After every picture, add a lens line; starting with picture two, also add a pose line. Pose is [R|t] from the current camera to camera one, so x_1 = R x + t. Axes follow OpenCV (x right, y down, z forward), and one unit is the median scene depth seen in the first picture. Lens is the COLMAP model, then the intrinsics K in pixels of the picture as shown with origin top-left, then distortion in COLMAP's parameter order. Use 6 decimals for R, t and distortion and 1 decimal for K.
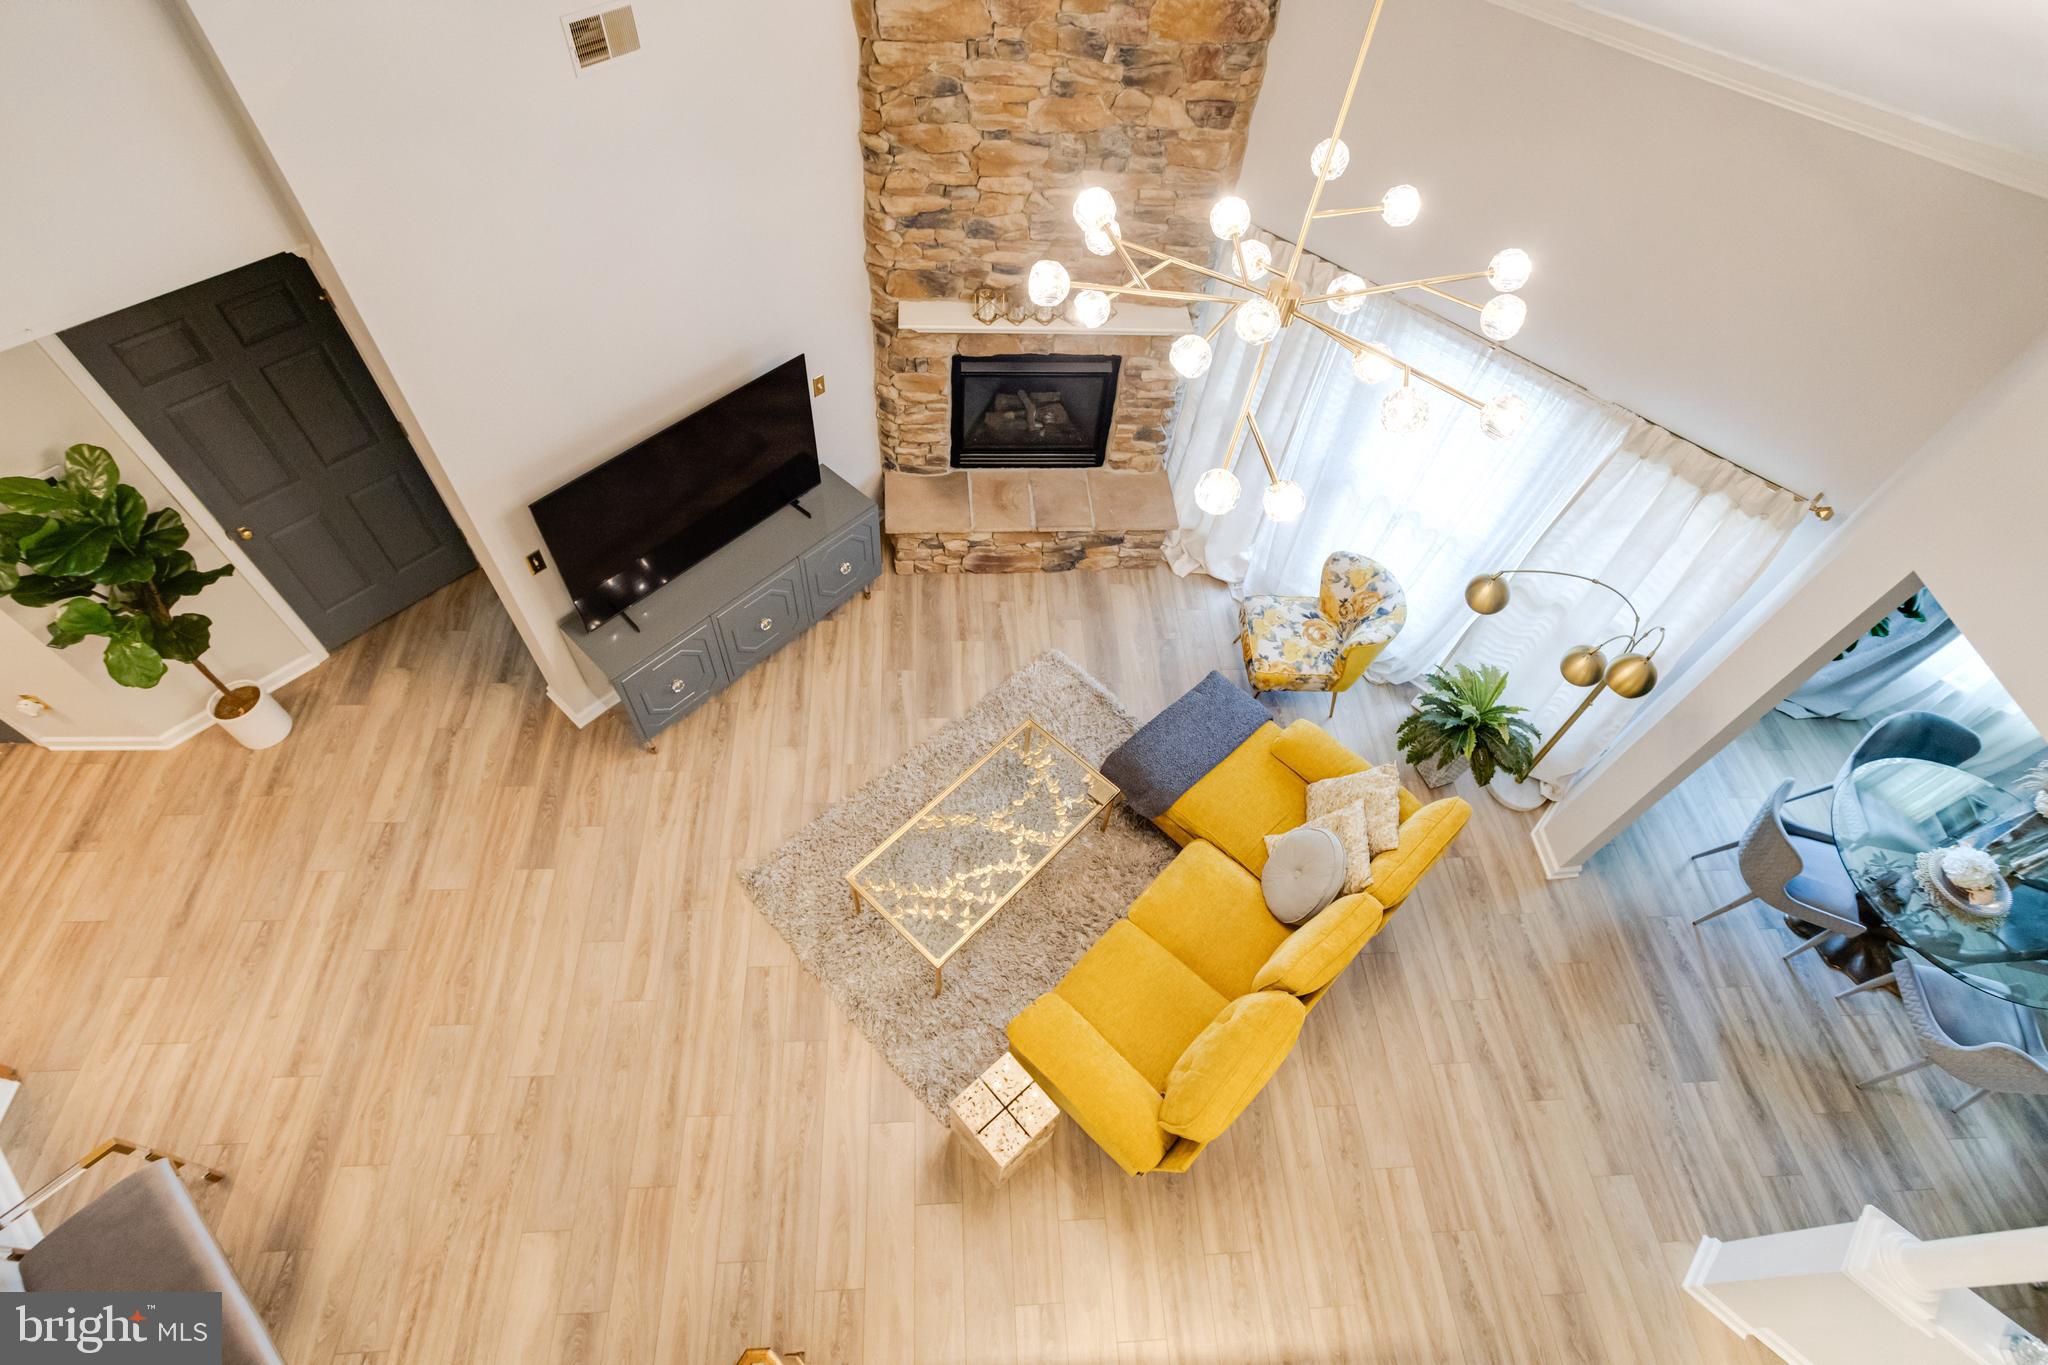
lens RADIAL K [[977.5, 0, 1018.2], [0, 977.5, 677.2], [0, 0, 1]] dist [-0.035391, 0.018727]
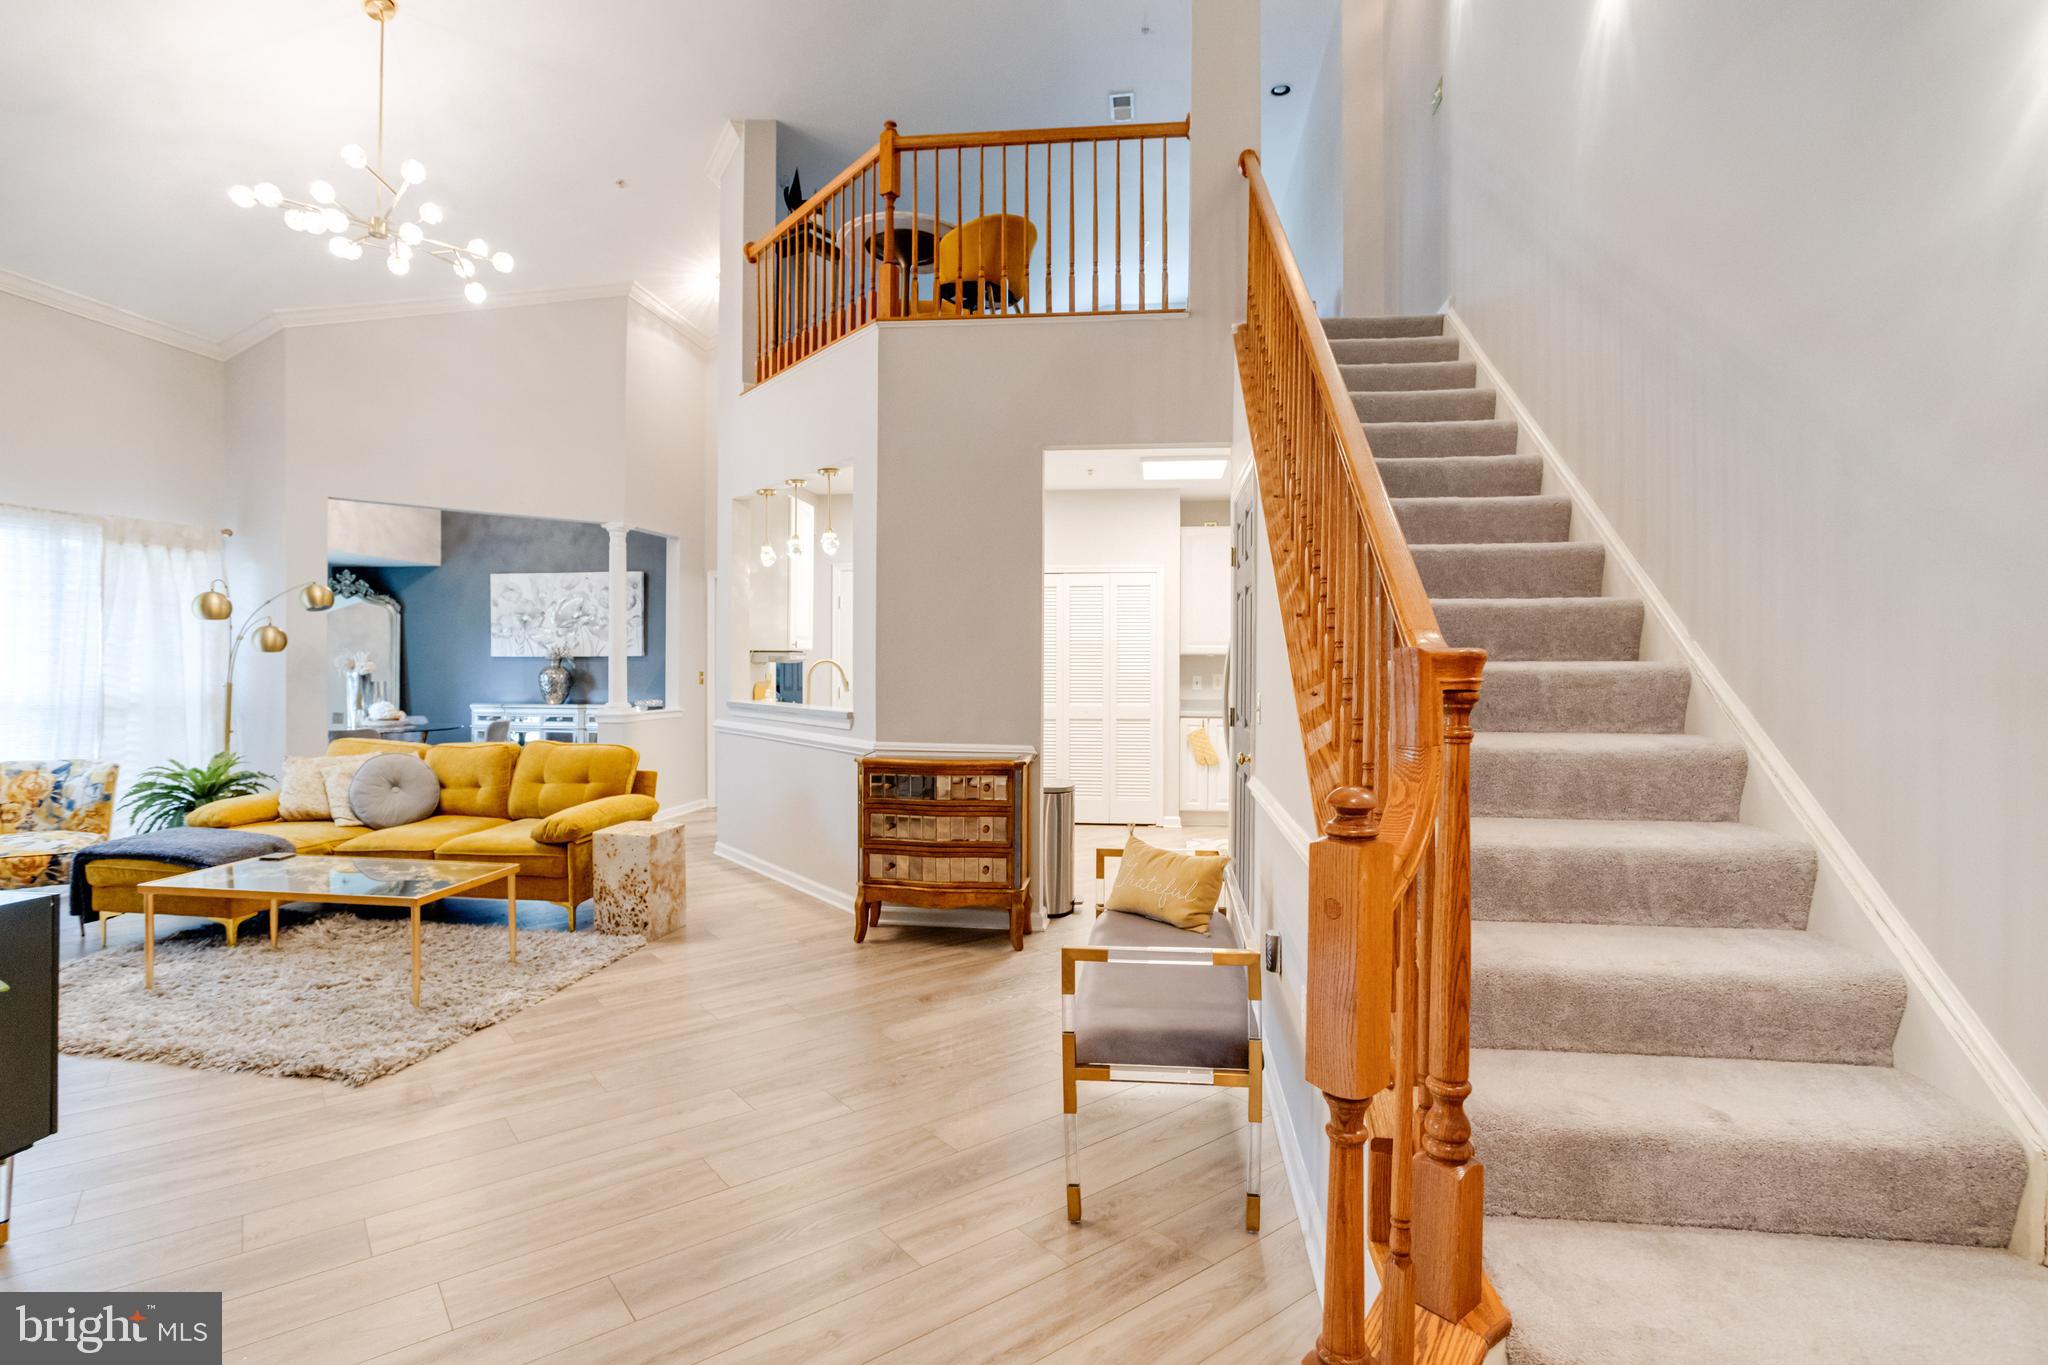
lens RADIAL K [[1000.6, 0, 1024.4], [0, 1000.6, 668.7], [0, 0, 1]] dist [-0.040061, 0.021890]
pose [[-0.570239, -0.069722, 0.818515, -1.111711], [0.643521, 0.581400, 0.497850, 0.006094], [-0.510595, 0.810625, -0.286669, 0.795915]]
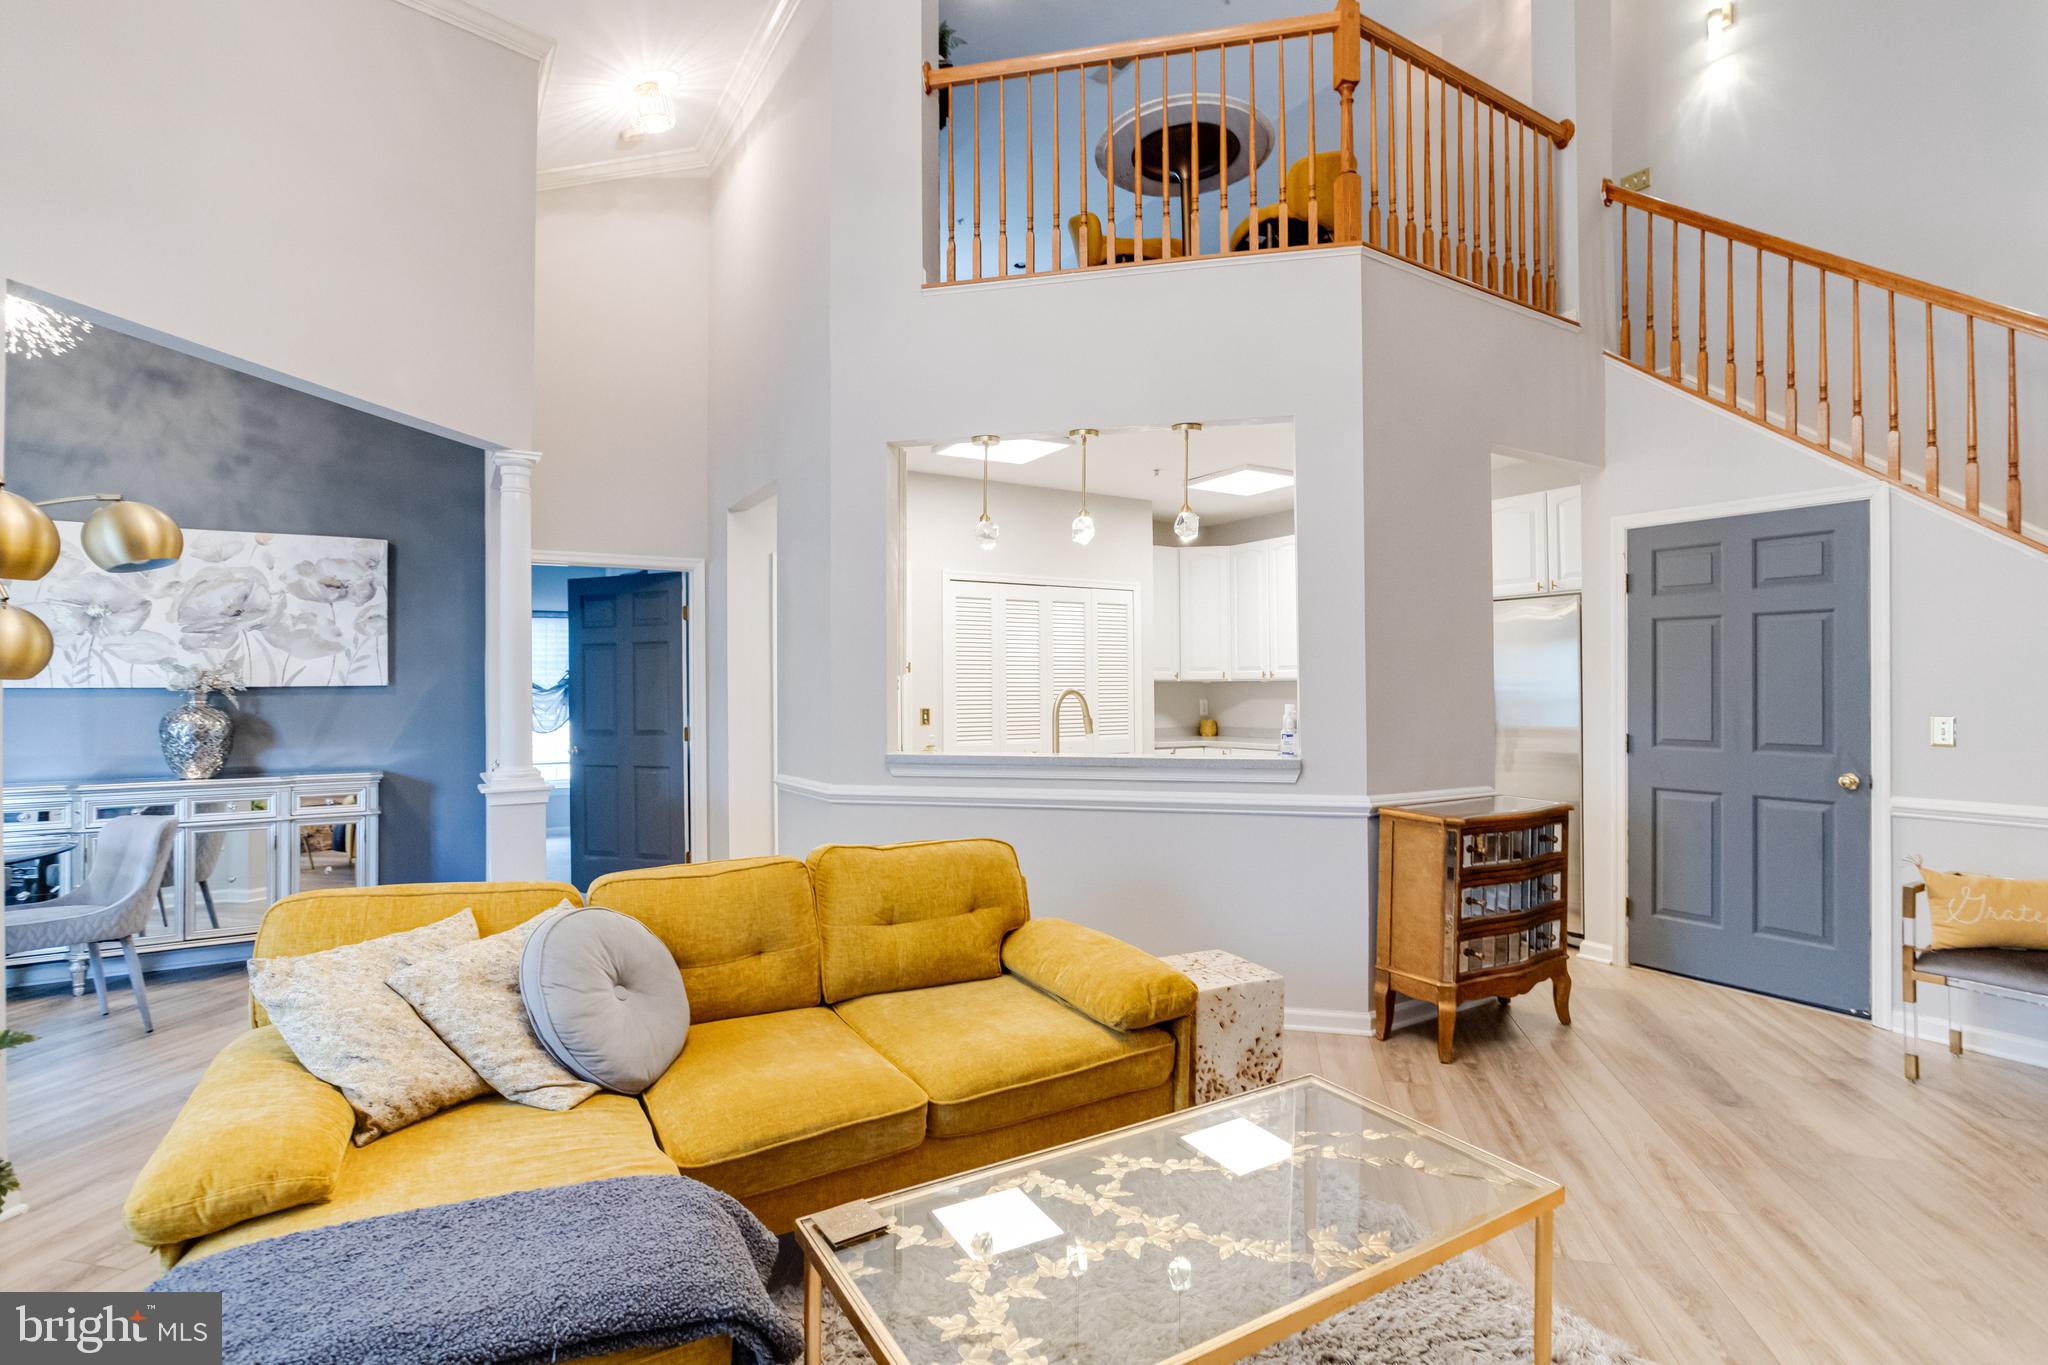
lens RADIAL K [[988.0, 0, 1023.3], [0, 988.0, 693.7], [0, 0, 1]] dist [-0.045431, 0.025863]
pose [[-0.959765, -0.059205, 0.274494, -0.060073], [0.191095, 0.578548, 0.792947, -0.260830], [-0.205754, 0.813497, -0.543956, 1.066773]]
